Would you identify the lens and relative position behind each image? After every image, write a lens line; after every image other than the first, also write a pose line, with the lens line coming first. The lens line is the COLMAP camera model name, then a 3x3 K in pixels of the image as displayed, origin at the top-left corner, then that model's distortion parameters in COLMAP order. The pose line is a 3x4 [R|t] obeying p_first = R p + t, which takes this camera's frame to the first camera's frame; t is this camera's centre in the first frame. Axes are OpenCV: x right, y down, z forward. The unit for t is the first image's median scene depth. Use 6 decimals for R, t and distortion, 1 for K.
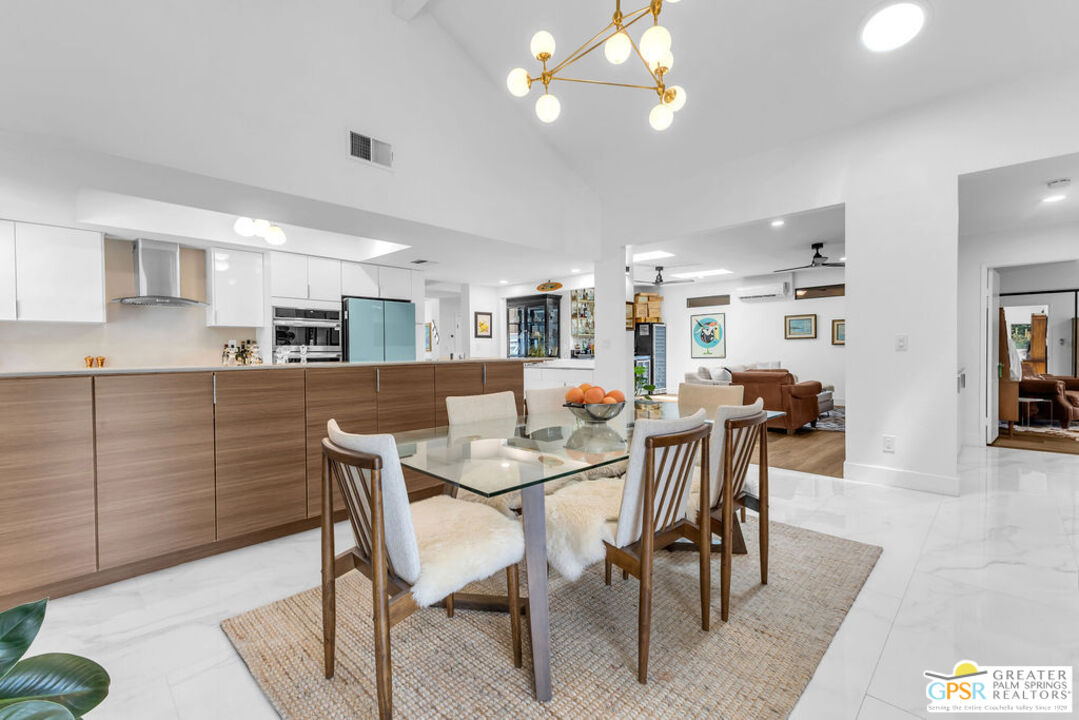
lens RADIAL K [[466.2, 0, 535.0], [0, 466.2, 358.1], [0, 0, 1]] dist [0.001286, -0.000238]
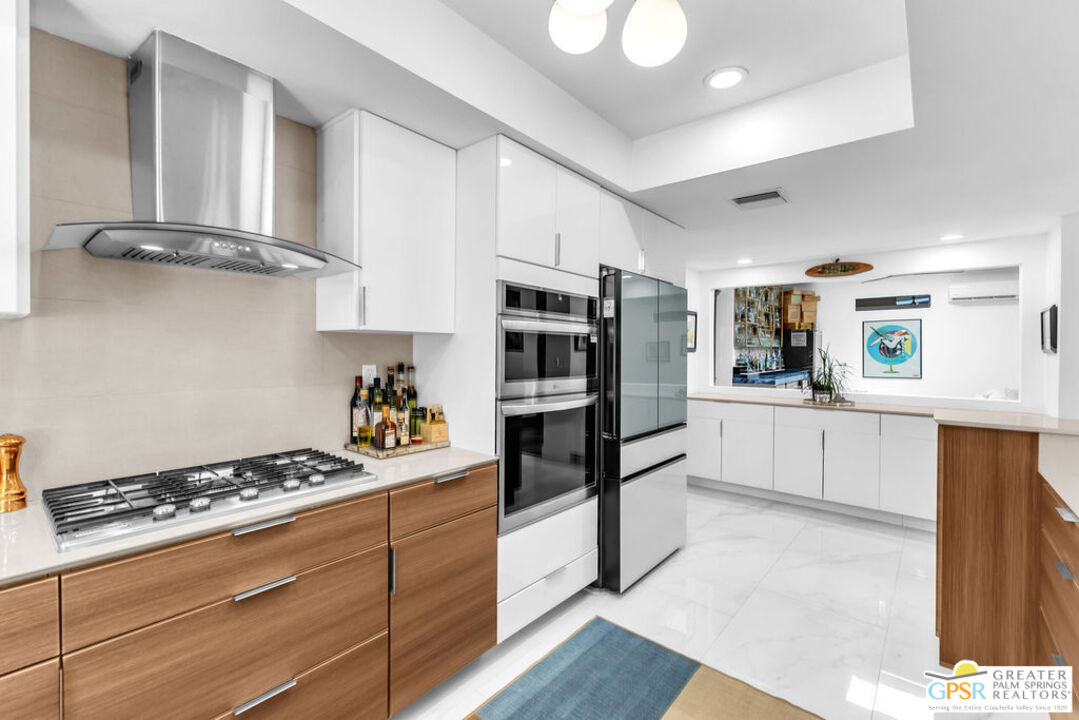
lens RADIAL K [[466.2, 0, 532.4], [0, 466.2, 360.1], [0, 0, 1]] dist [0.001286, -0.000238]
pose [[0.997022, 0.012454, 0.076102, -0.285365], [-0.012467, 0.999922, -0.000309, -0.023217], [-0.076100, -0.000640, 0.997100, 0.311551]]
